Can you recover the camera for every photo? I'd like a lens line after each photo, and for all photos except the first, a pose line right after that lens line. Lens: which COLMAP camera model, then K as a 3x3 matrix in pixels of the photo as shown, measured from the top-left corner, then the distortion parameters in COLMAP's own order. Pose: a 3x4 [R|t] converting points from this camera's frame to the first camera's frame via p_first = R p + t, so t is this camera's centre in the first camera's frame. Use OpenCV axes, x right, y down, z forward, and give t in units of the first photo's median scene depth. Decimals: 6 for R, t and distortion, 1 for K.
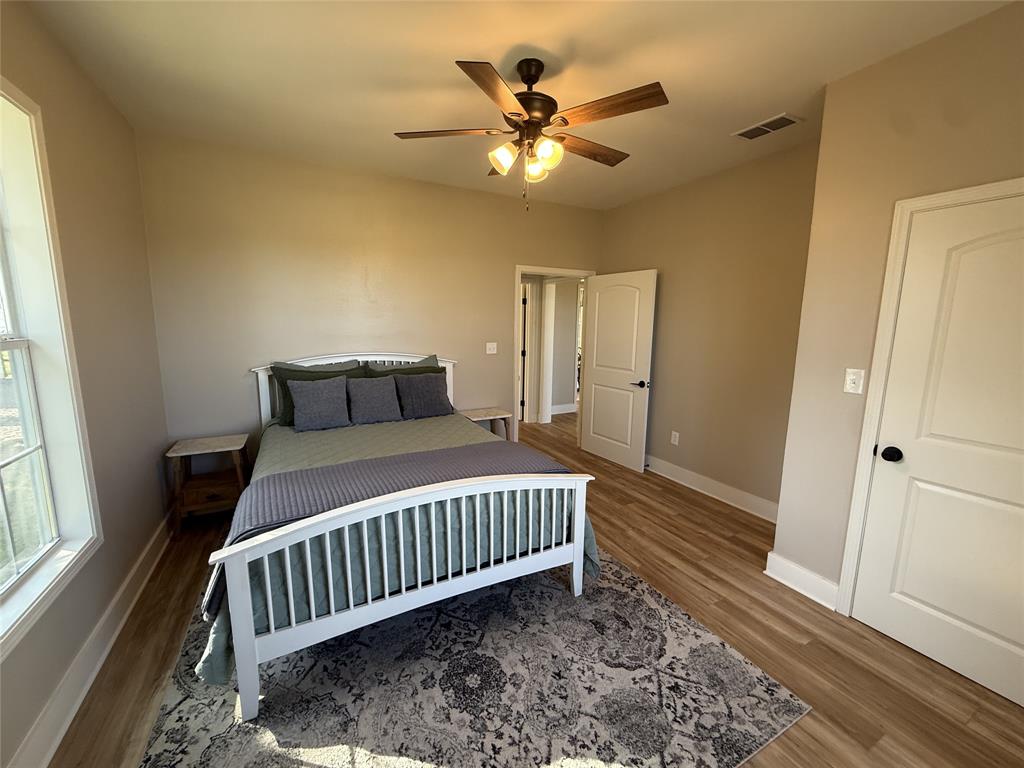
lens RADIAL K [[409.7, 0, 512.0], [0, 409.7, 384.0], [0, 0, 1]] dist [0.000980, 0.000006]
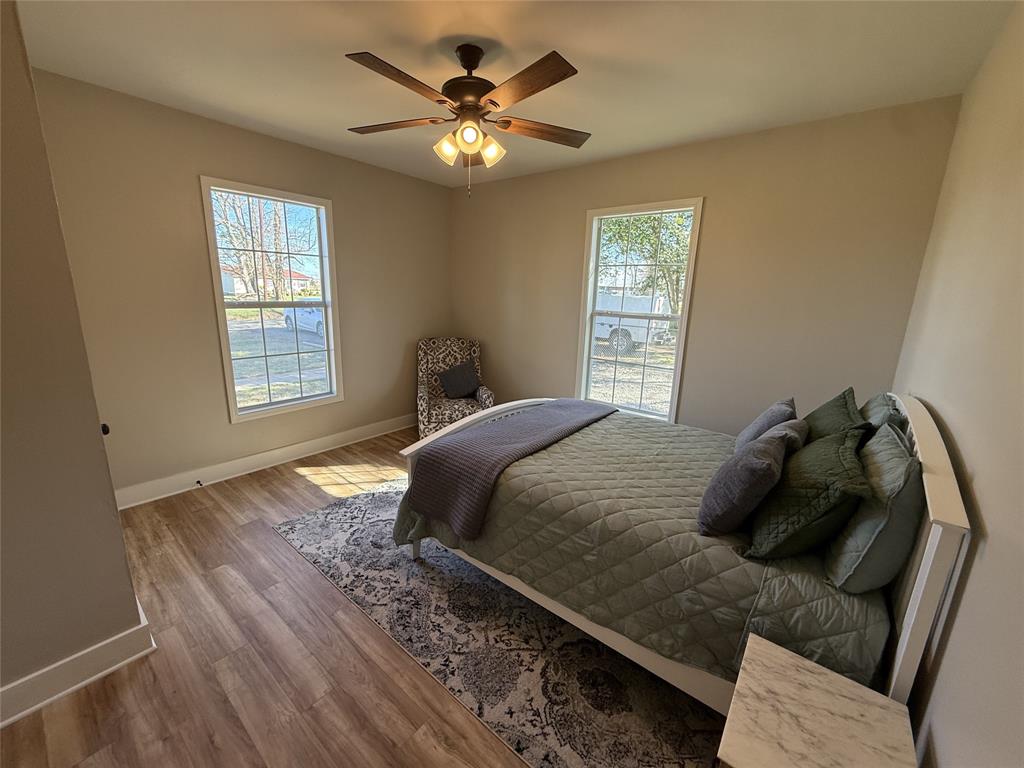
lens RADIAL K [[409.7, 0, 512.0], [0, 409.7, 384.0], [0, 0, 1]] dist [0.000980, 0.000006]
pose [[-0.917852, 0.049864, -0.393779, 0.365556], [-0.101233, 0.929860, 0.353711, -0.369551], [0.383797, 0.364518, -0.848426, 2.079835]]
